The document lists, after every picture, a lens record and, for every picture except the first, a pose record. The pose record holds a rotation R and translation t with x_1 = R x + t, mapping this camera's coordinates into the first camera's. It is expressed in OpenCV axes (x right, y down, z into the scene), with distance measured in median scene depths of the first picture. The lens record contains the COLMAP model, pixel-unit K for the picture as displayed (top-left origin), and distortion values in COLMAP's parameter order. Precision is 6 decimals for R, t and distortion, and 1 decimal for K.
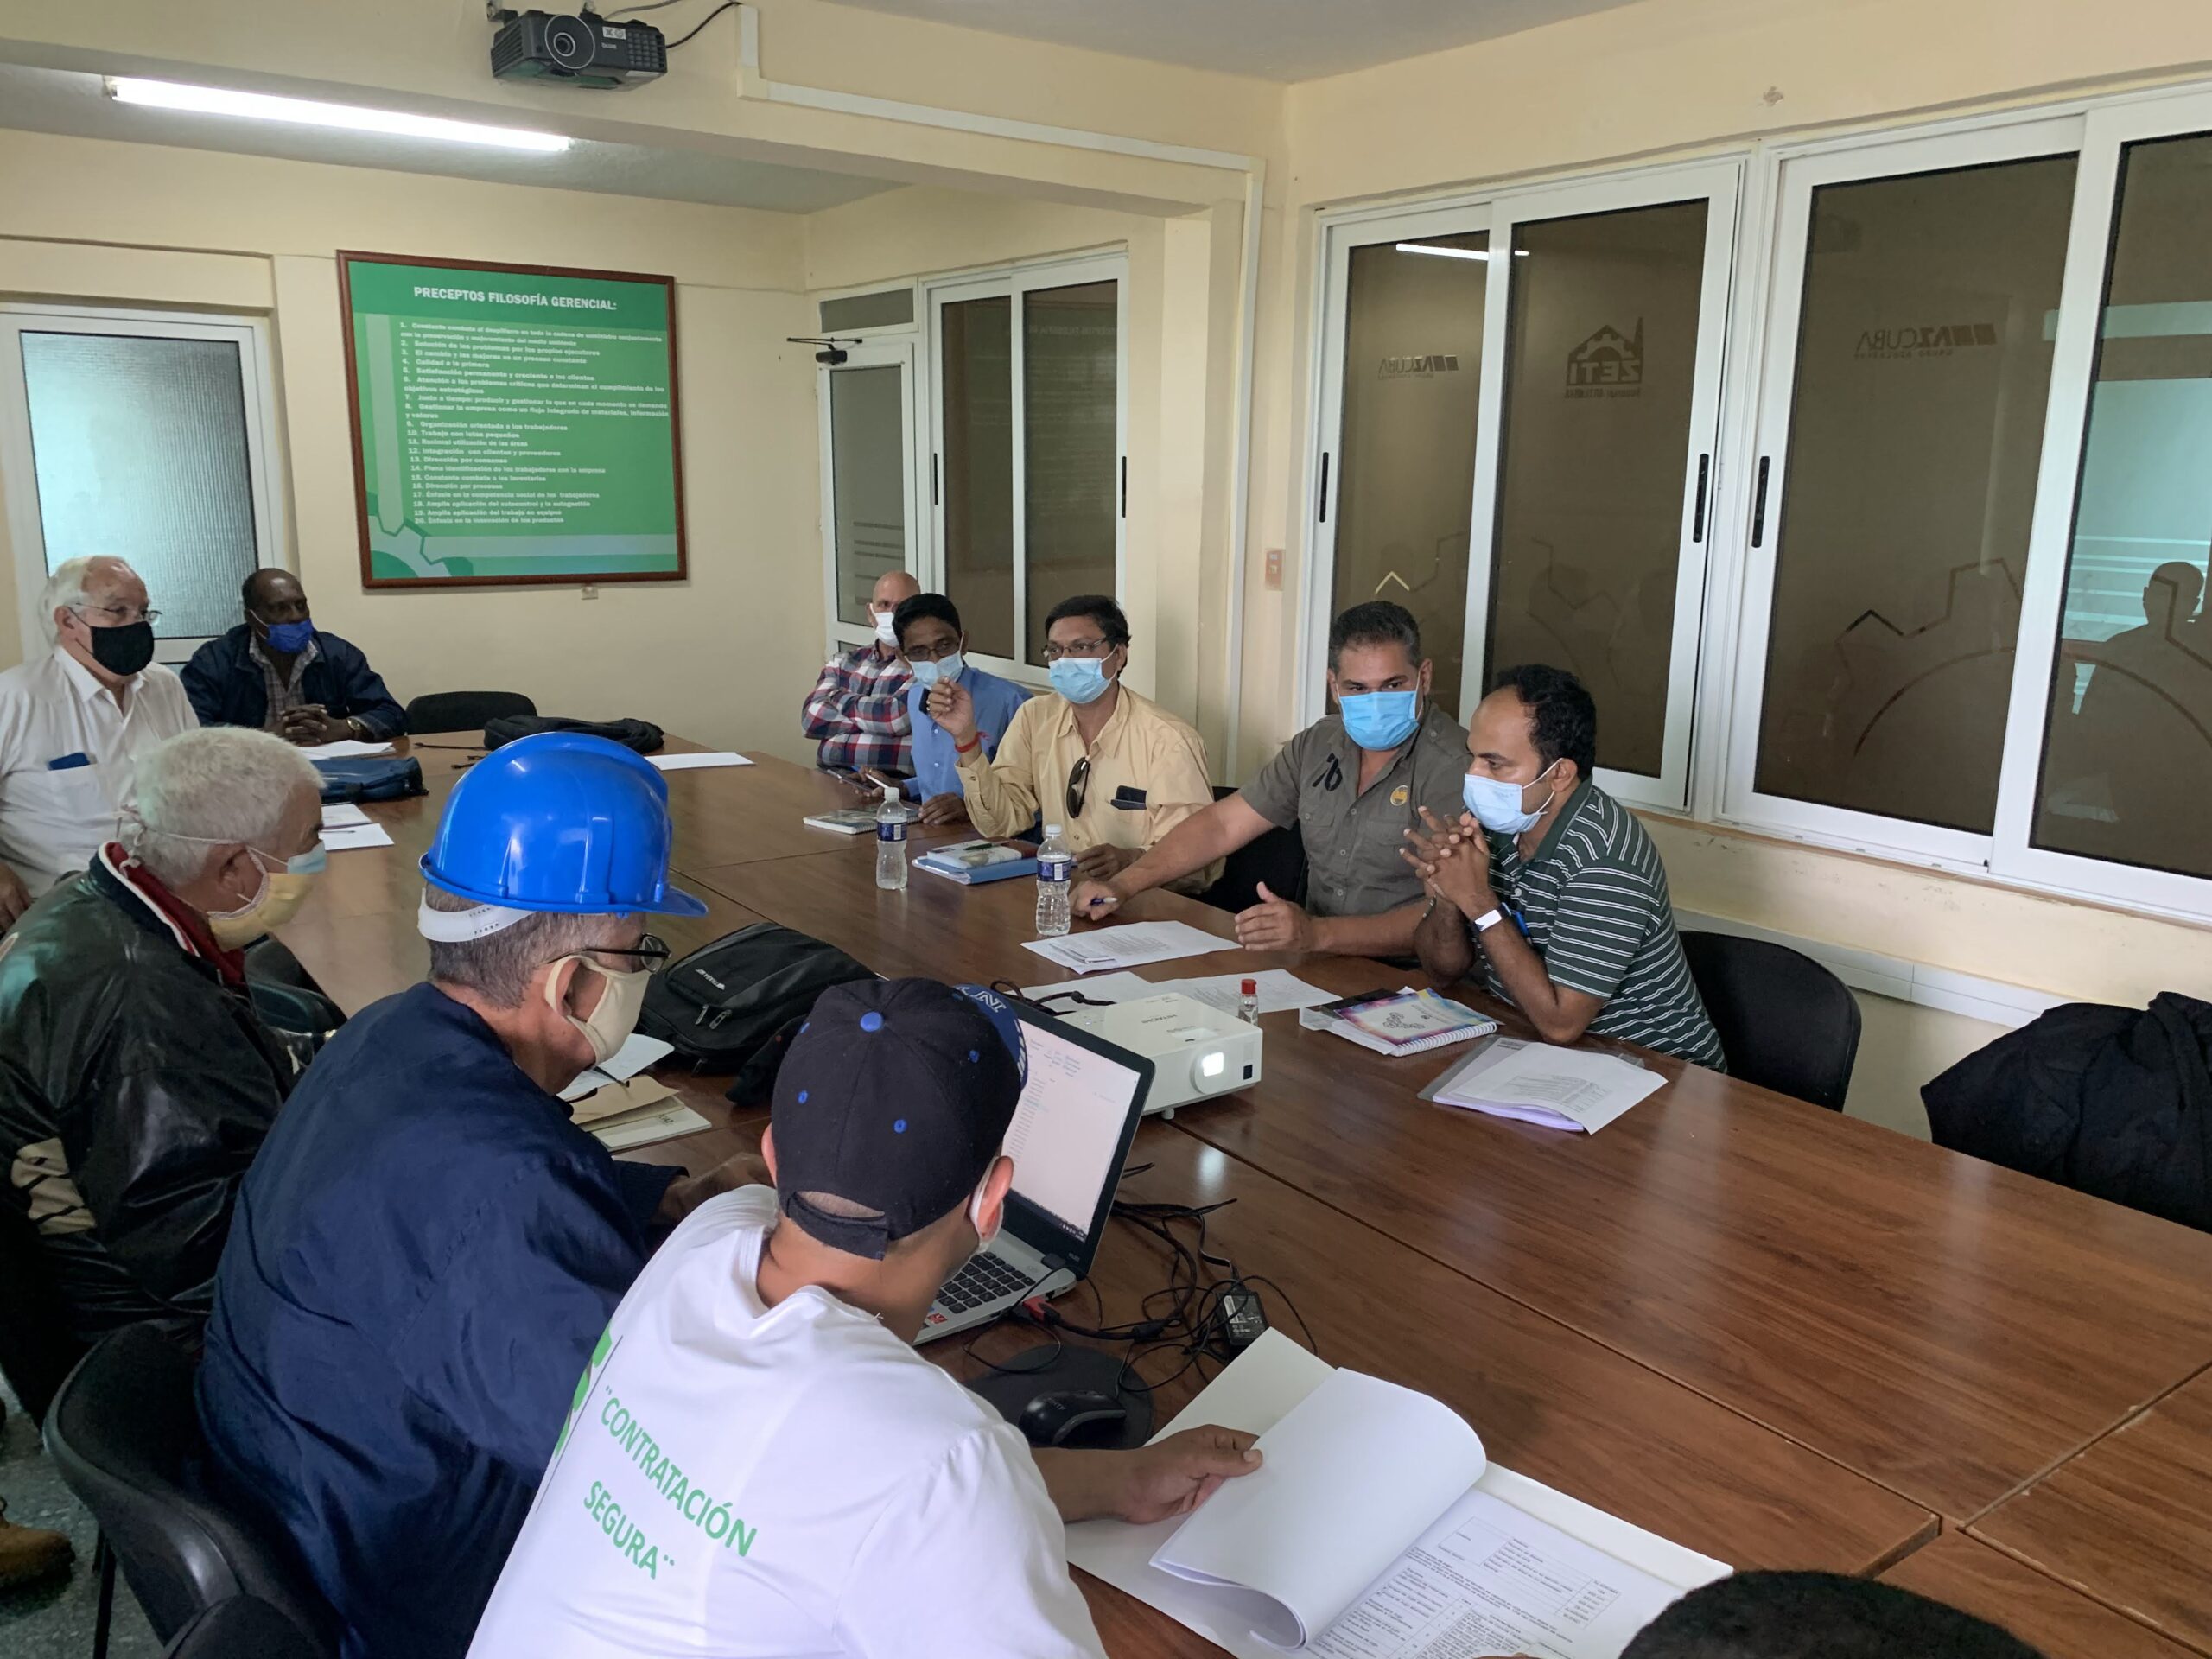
lens RADIAL K [[1677.5, 0, 1103.5], [0, 1677.5, 836.3], [0, 0, 1]] dist [-0.016680, 0.007898]
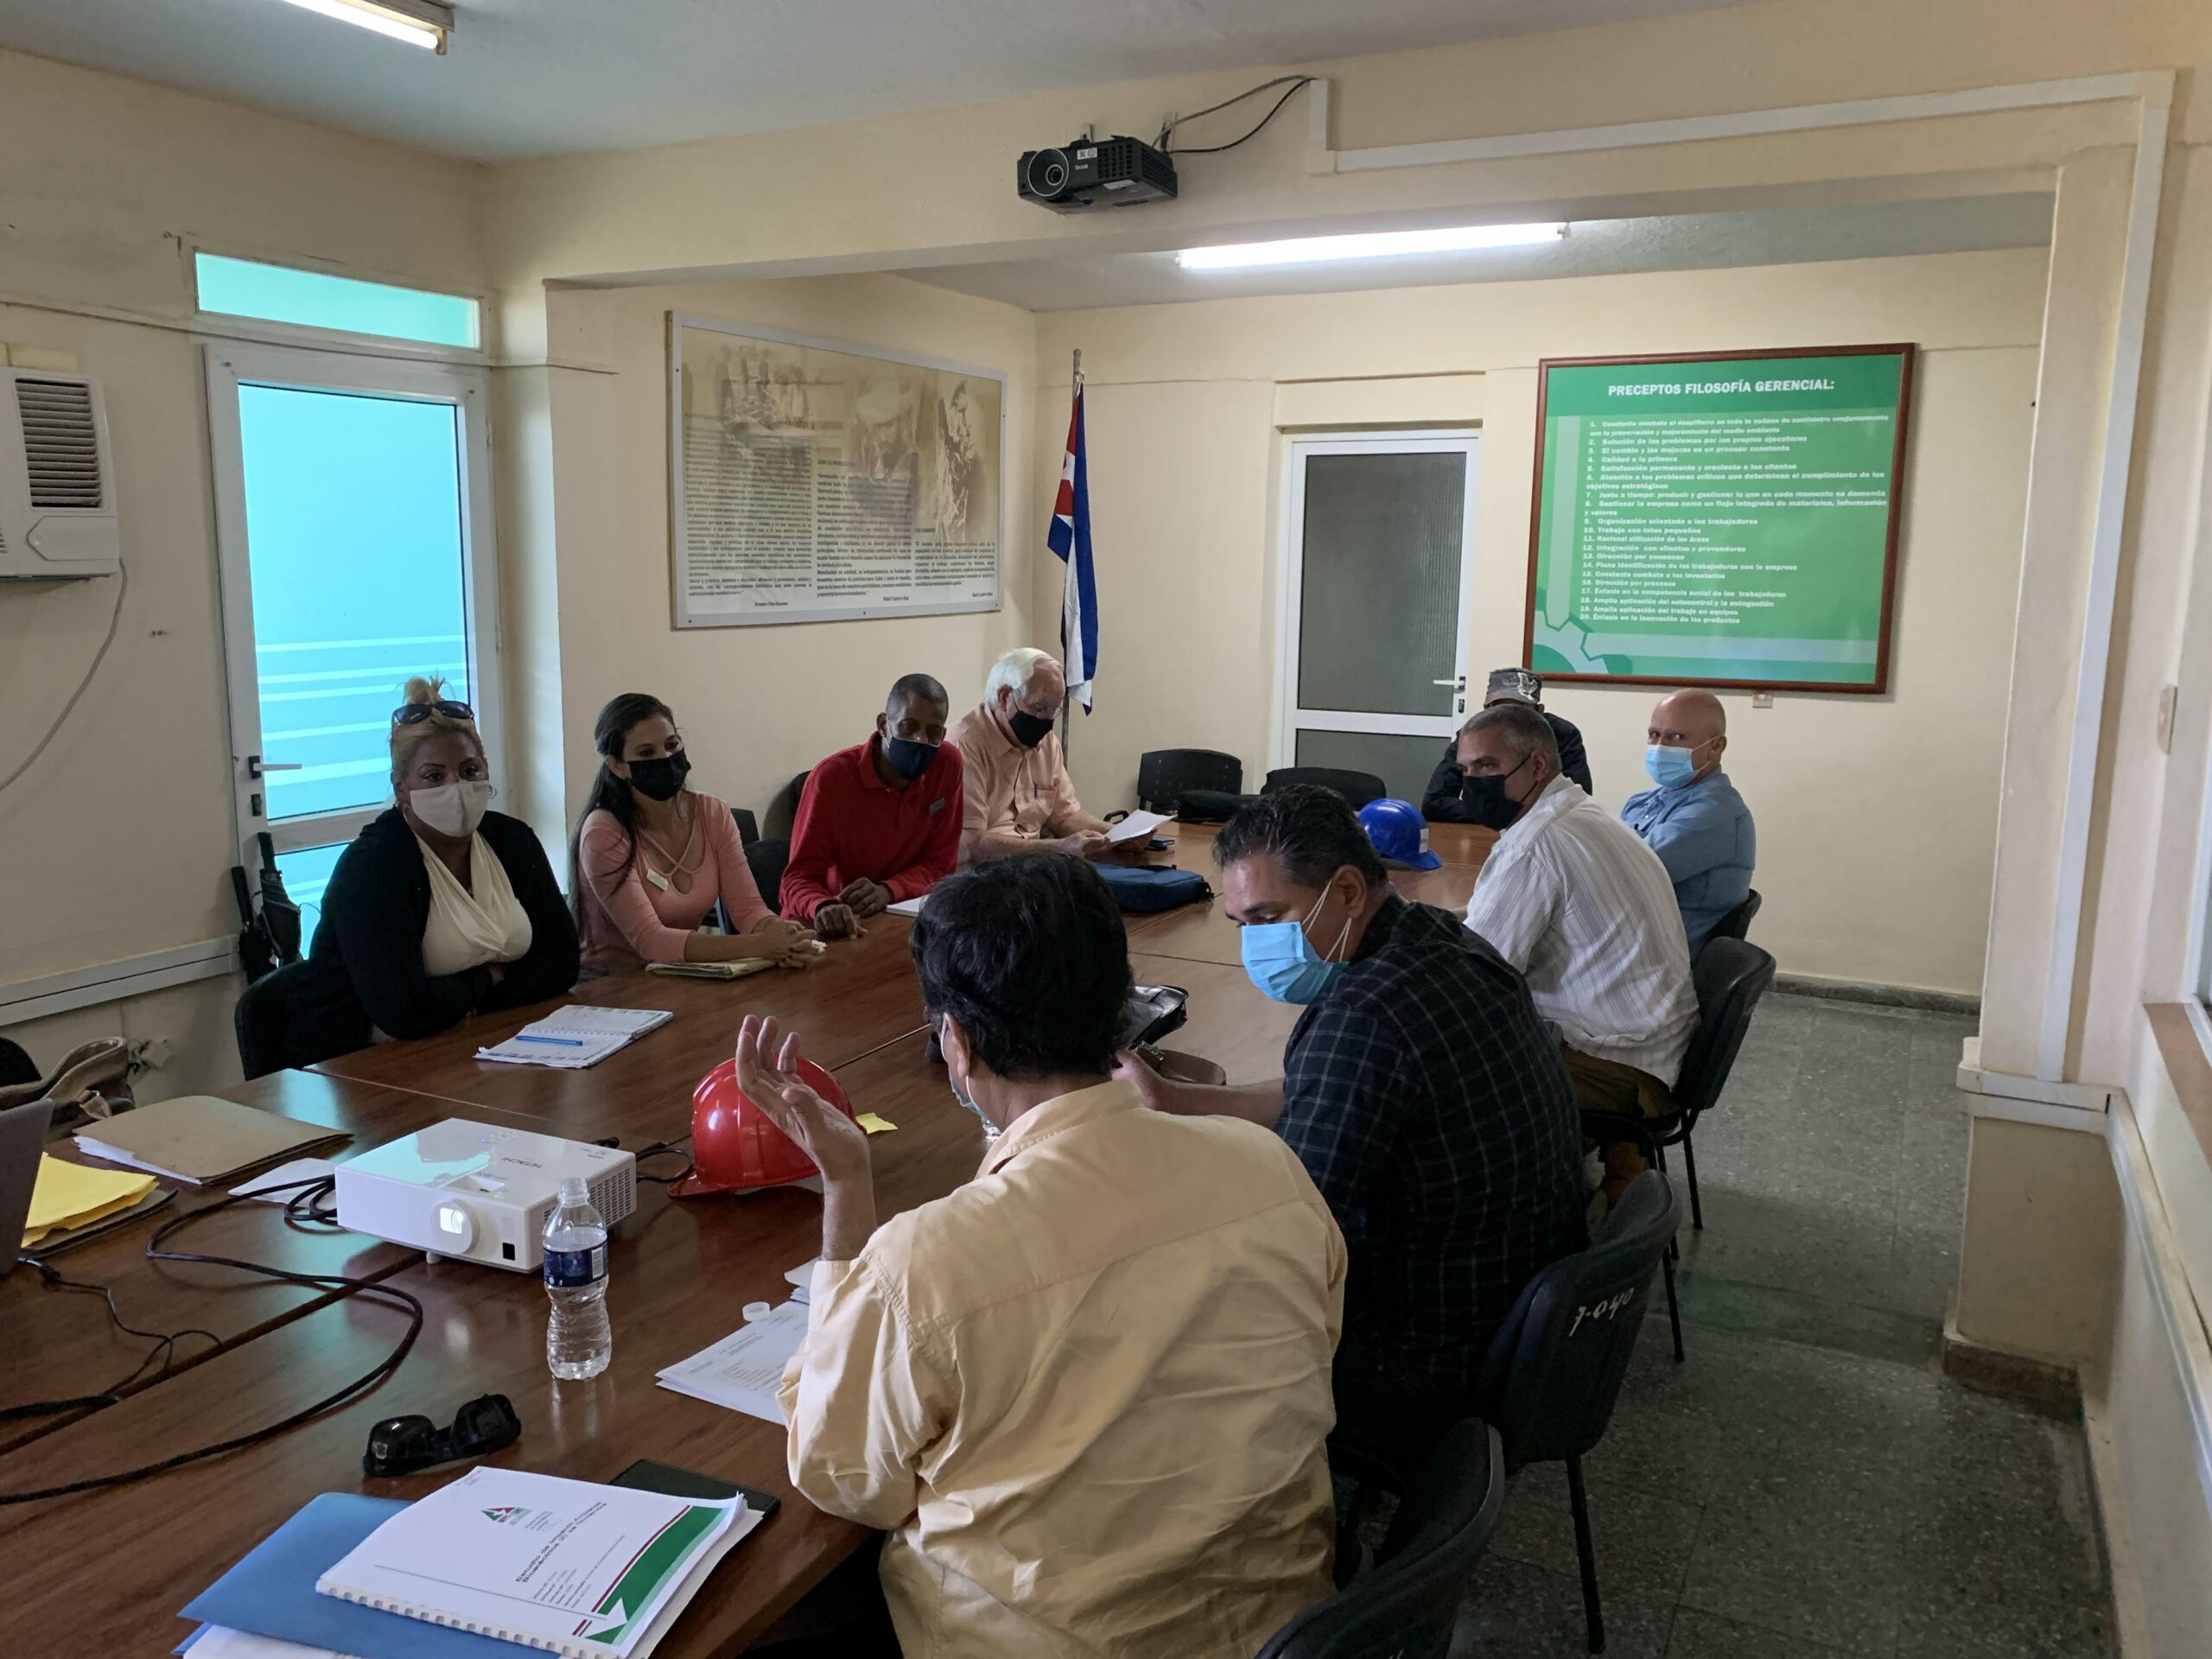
lens RADIAL K [[1677.5, 0, 1103.1], [0, 1677.5, 821.1], [0, 0, 1]] dist [-0.016680, 0.007898]
pose [[0.452647, 0.130422, -0.882100, 0.359967], [-0.191931, 0.980308, 0.046454, -0.059157], [0.870789, 0.148275, 0.468766, 0.293213]]
